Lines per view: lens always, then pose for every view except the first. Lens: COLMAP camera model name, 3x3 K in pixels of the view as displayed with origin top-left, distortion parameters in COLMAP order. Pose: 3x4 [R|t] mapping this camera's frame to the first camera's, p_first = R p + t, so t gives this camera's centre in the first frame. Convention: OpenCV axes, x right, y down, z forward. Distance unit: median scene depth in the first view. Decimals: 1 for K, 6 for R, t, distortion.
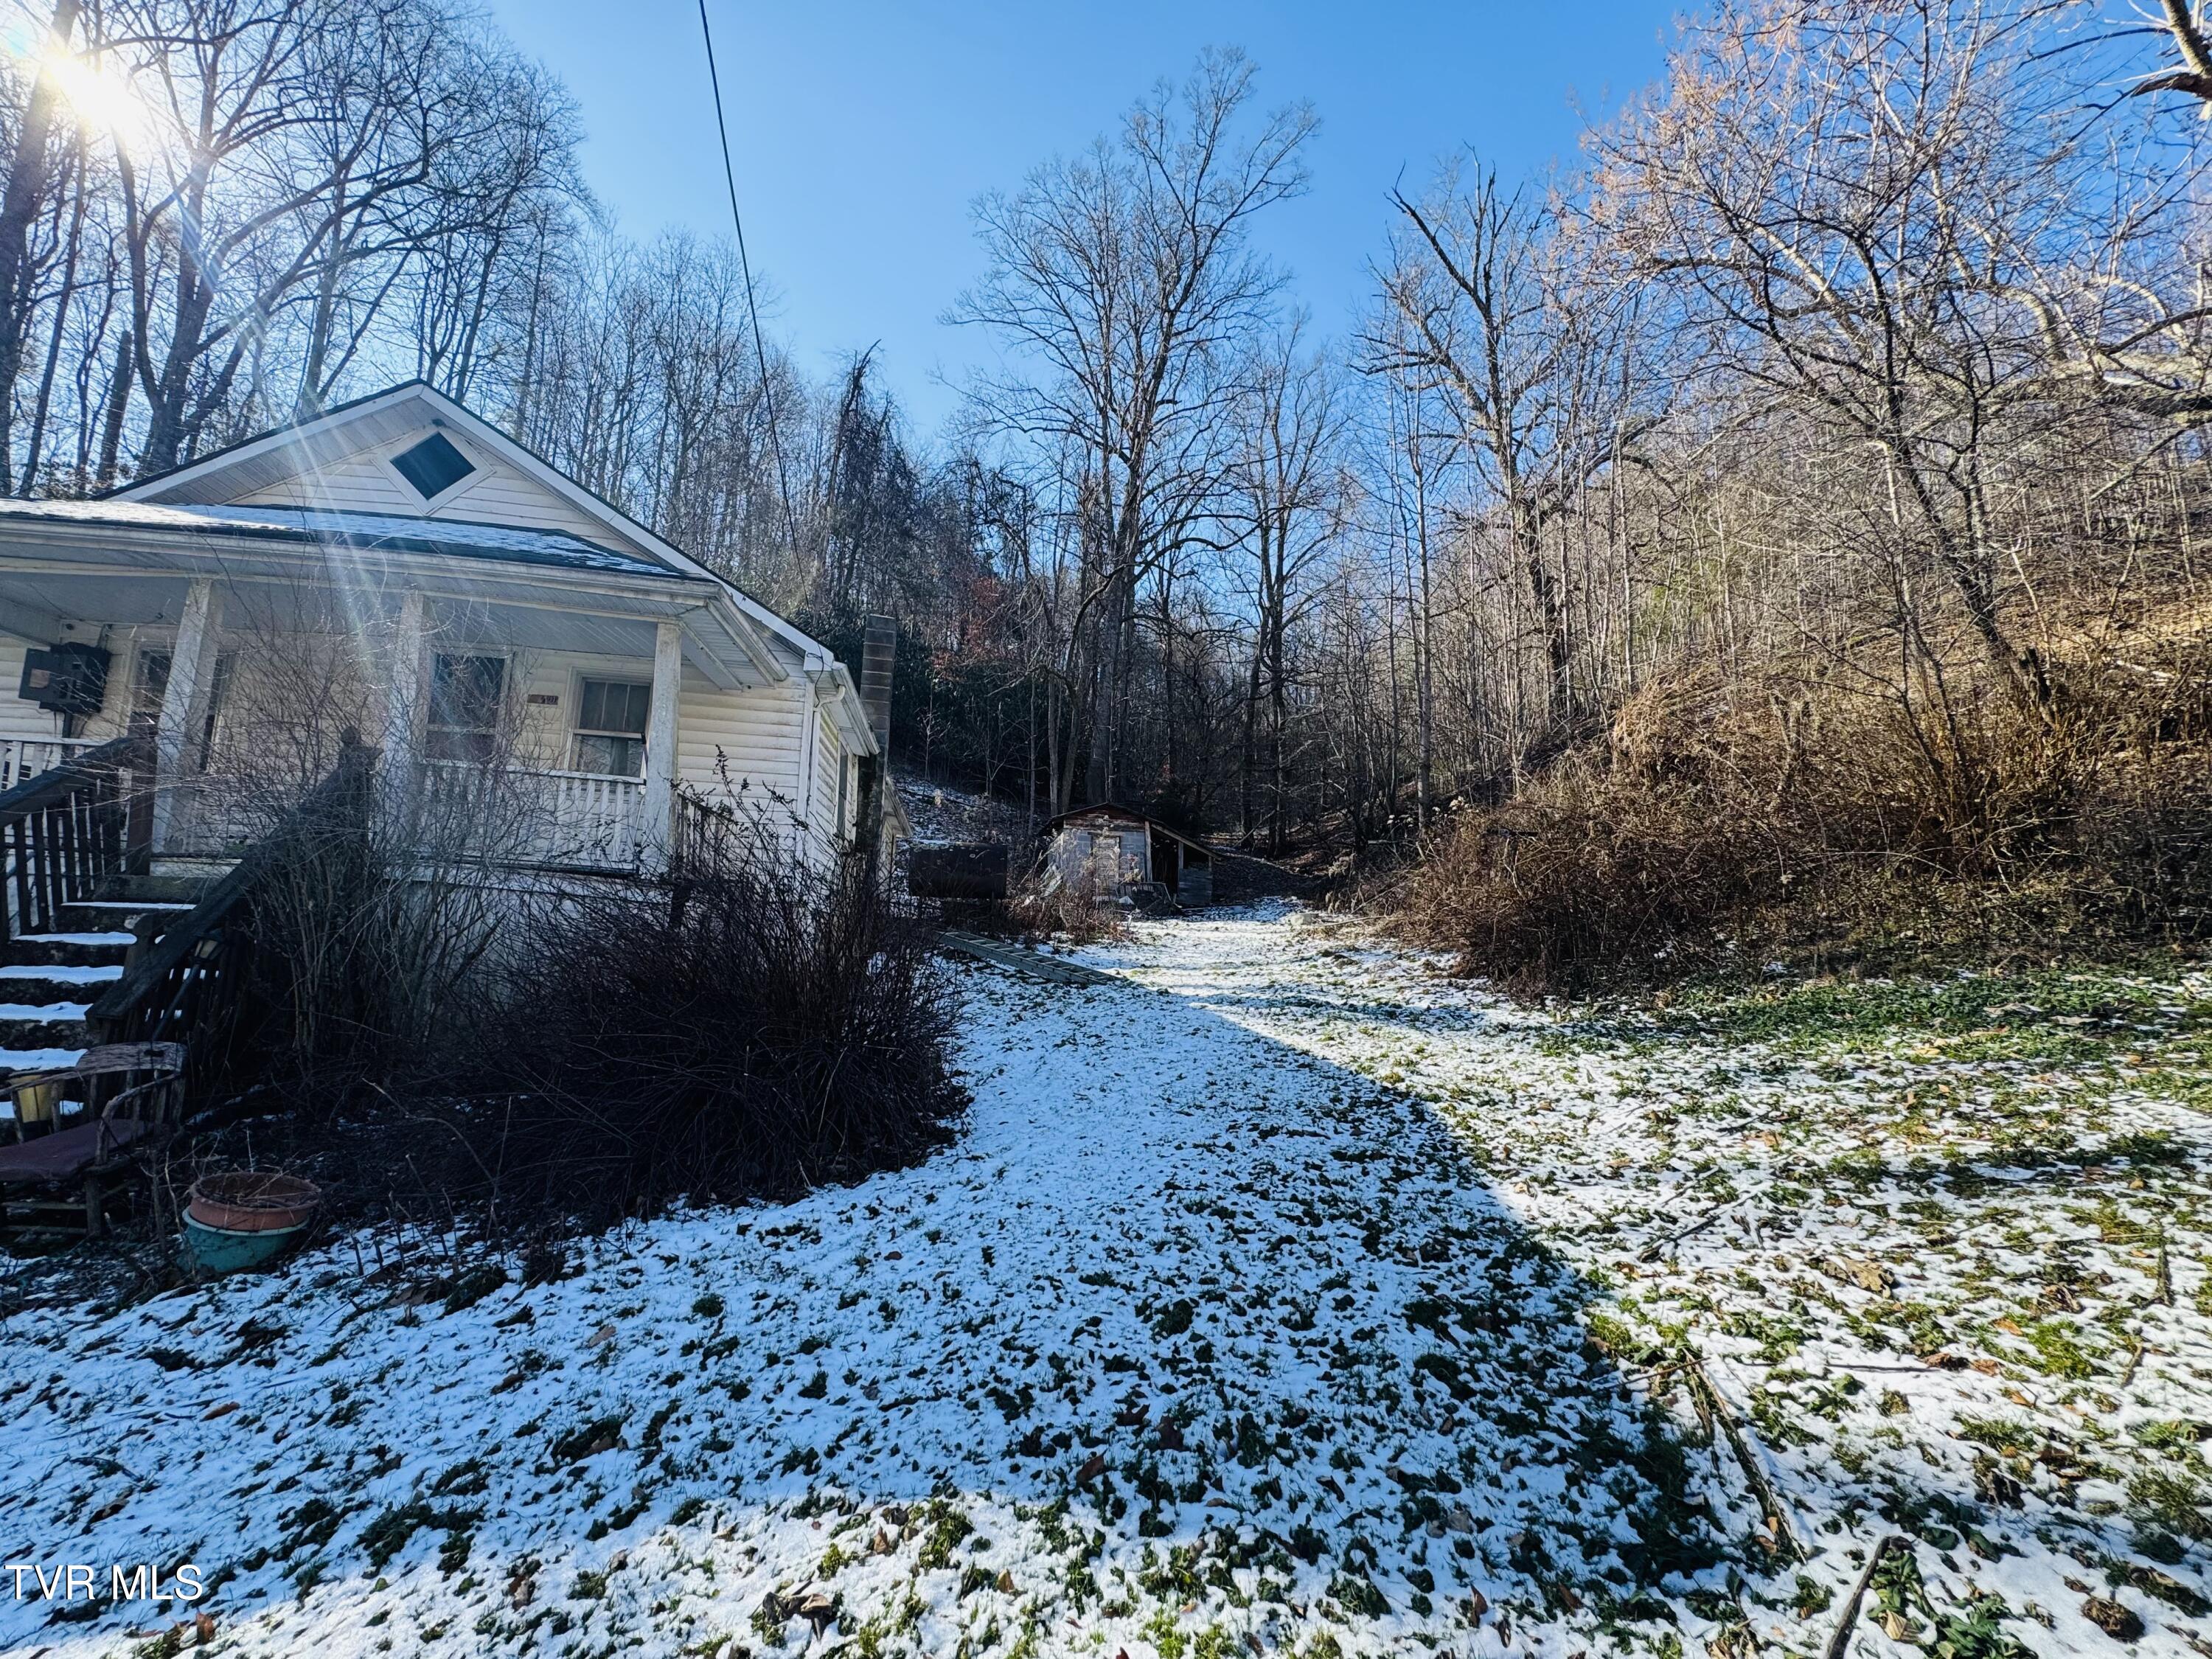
lens RADIAL K [[876.7, 0, 1105.7], [0, 876.7, 826.3], [0, 0, 1]] dist [-0.002897, 0.001067]
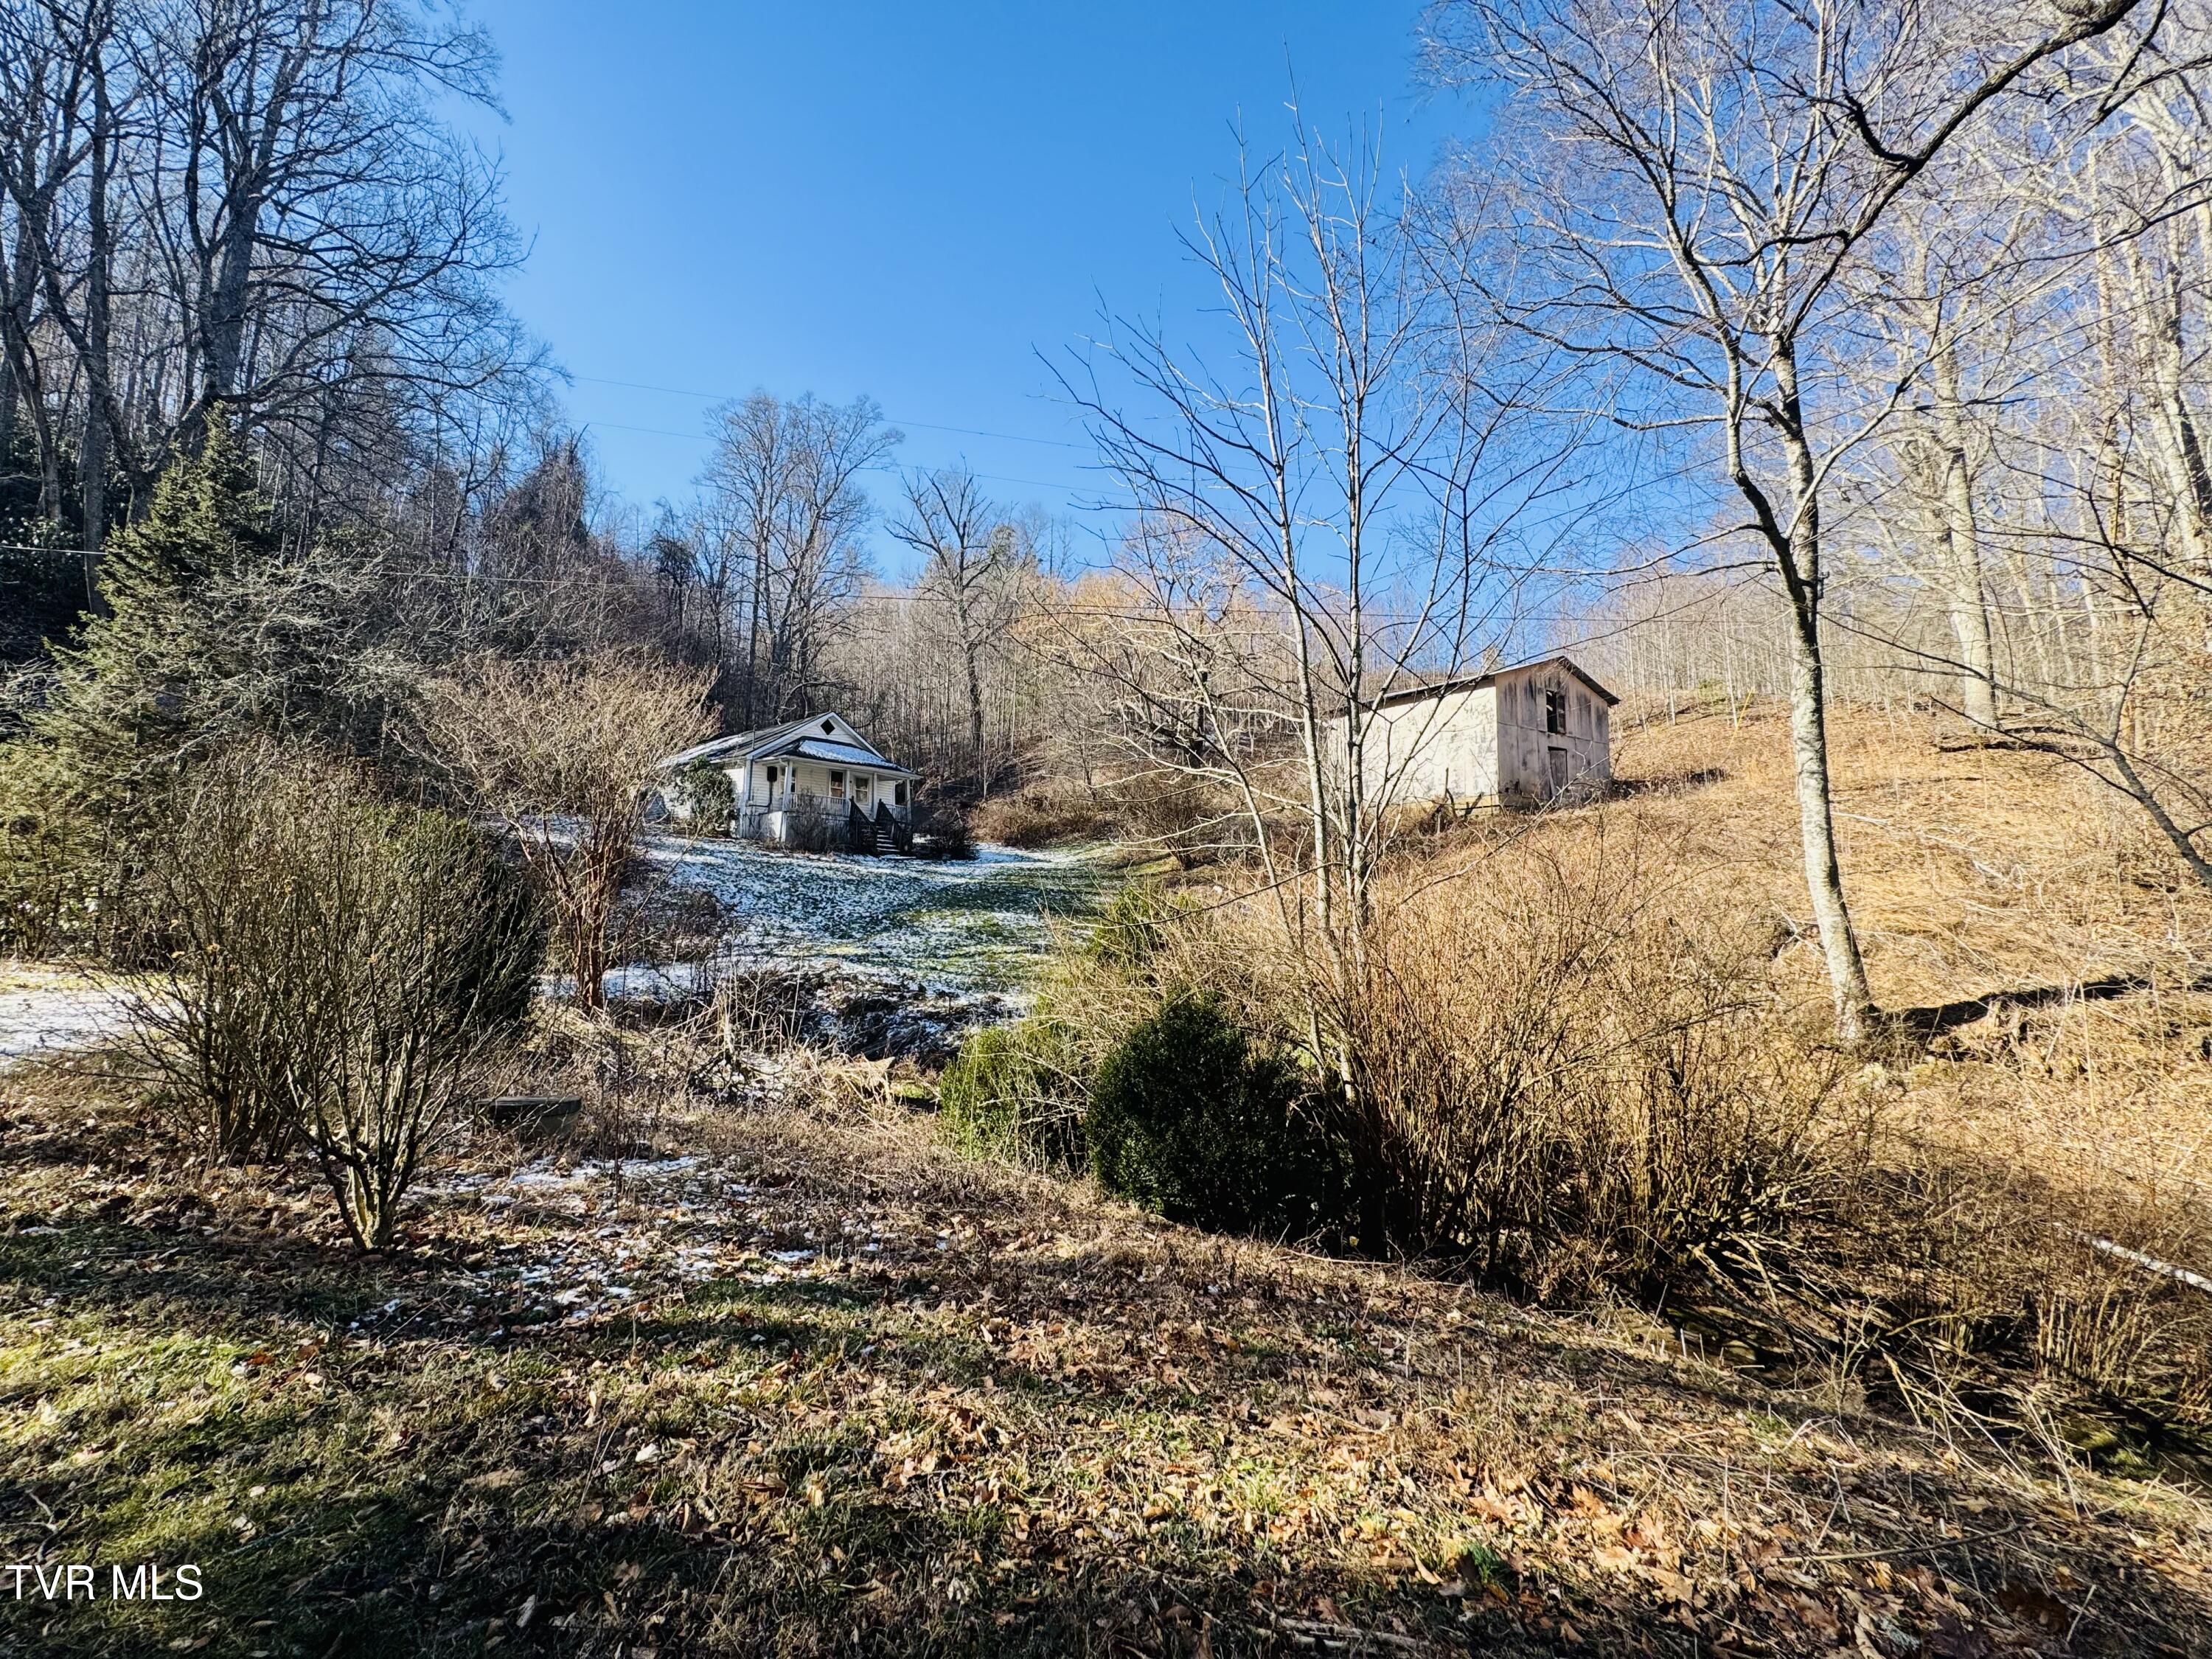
lens RADIAL K [[876.7, 0, 1105.0], [0, 876.7, 823.6], [0, 0, 1]] dist [-0.002897, 0.001067]
pose [[0.746529, 0.043013, 0.663961, -0.664796], [-0.096266, 0.994391, 0.043817, -0.063211], [-0.658352, -0.096628, 0.746483, -0.829558]]
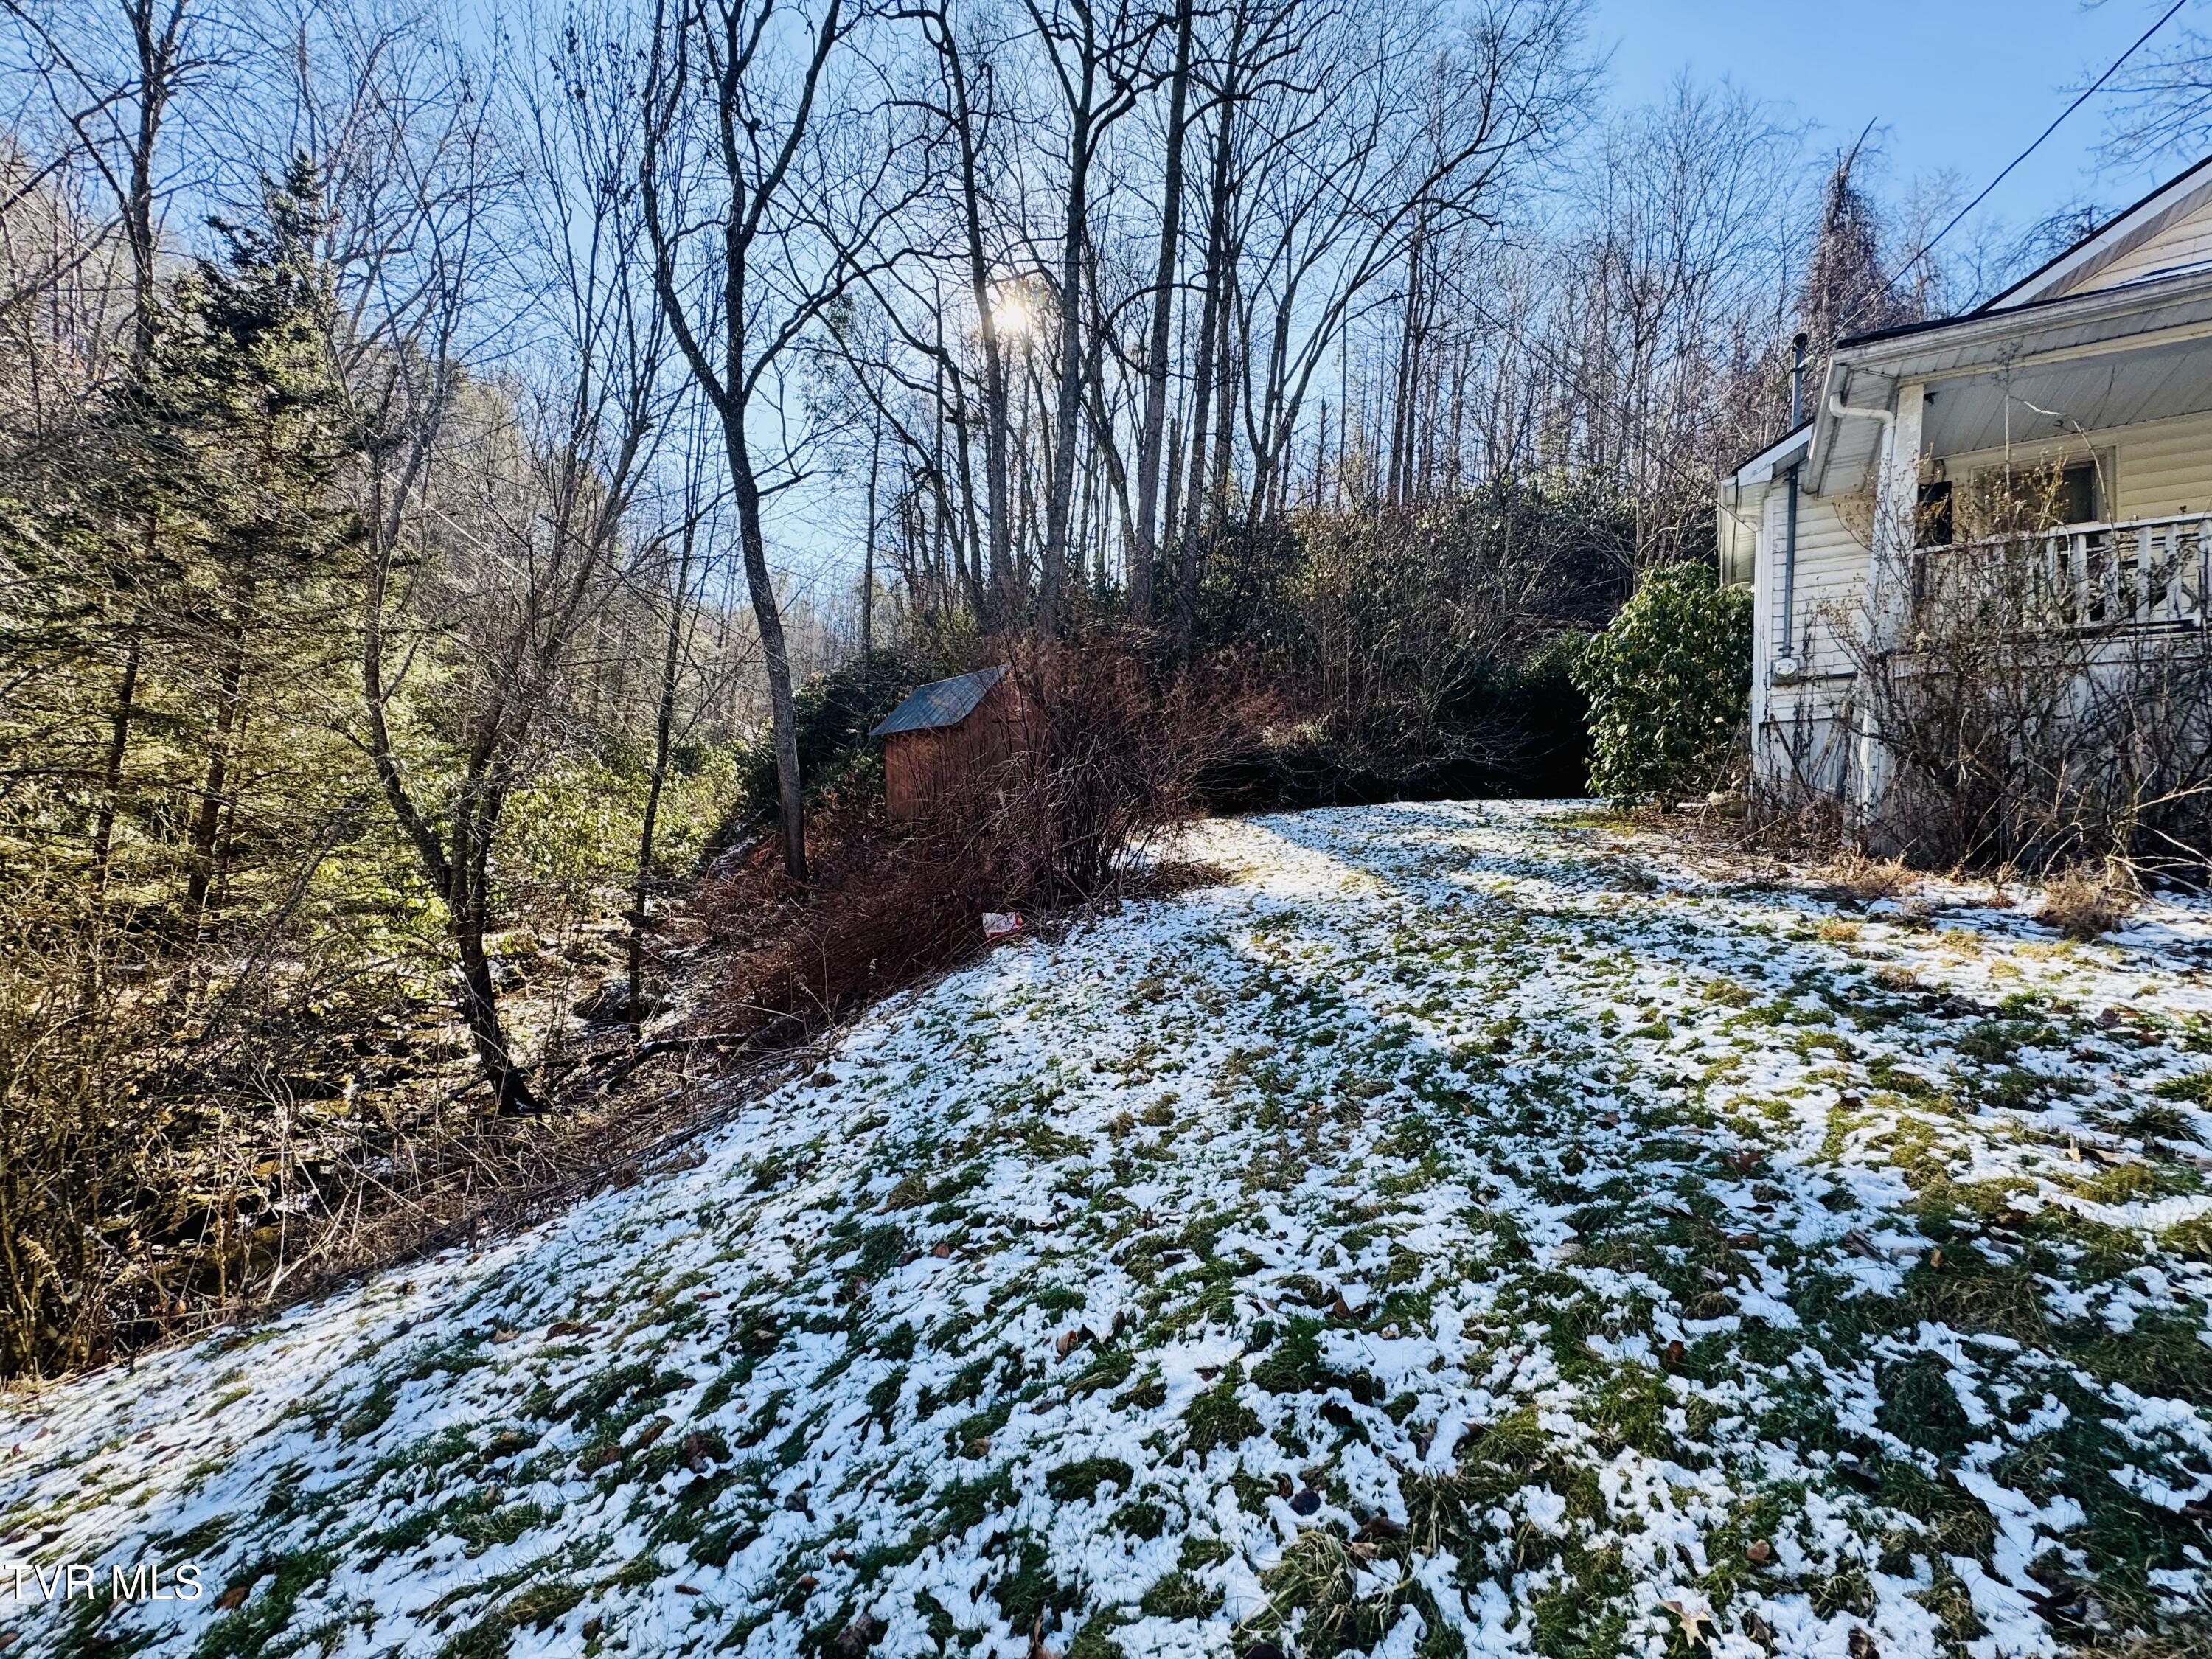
lens RADIAL K [[876.7, 0, 1117.4], [0, 876.7, 837.2], [0, 0, 1]] dist [-0.002897, 0.001067]
pose [[0.722293, -0.009904, -0.691516, -0.256276], [0.051780, 0.997865, 0.039794, 0.024082], [0.689646, -0.064549, 0.721264, -0.085825]]
